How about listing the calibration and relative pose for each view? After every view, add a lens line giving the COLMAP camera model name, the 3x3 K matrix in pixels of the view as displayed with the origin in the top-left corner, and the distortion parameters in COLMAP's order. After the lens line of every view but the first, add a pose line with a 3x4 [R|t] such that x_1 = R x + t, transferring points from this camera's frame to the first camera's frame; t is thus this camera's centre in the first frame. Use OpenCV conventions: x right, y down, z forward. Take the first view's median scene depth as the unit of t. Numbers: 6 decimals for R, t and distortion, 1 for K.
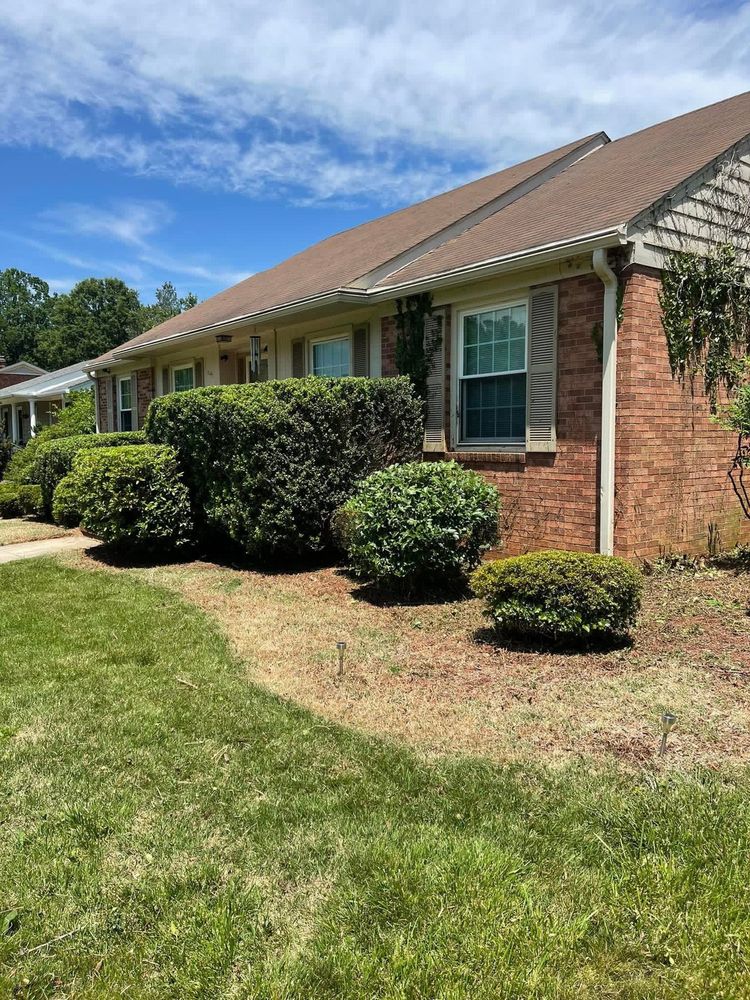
lens RADIAL K [[684.1, 0, 375.0], [0, 684.1, 500.0], [0, 0, 1]] dist [0.035050, -0.000131]
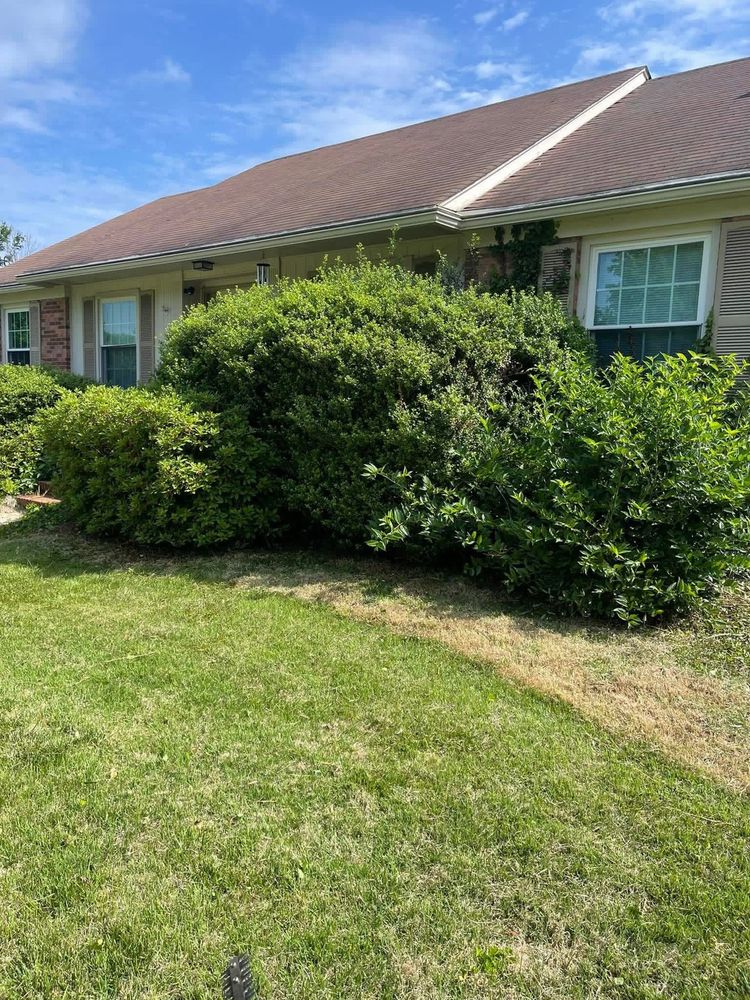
lens RADIAL K [[684.1, 0, 375.0], [0, 684.1, 500.0], [0, 0, 1]] dist [0.035050, -0.000131]
pose [[0.971286, 0.007151, 0.237808, -0.302982], [-0.018716, 0.998747, 0.046409, -0.004340], [-0.237178, -0.049527, 0.970203, 0.228806]]
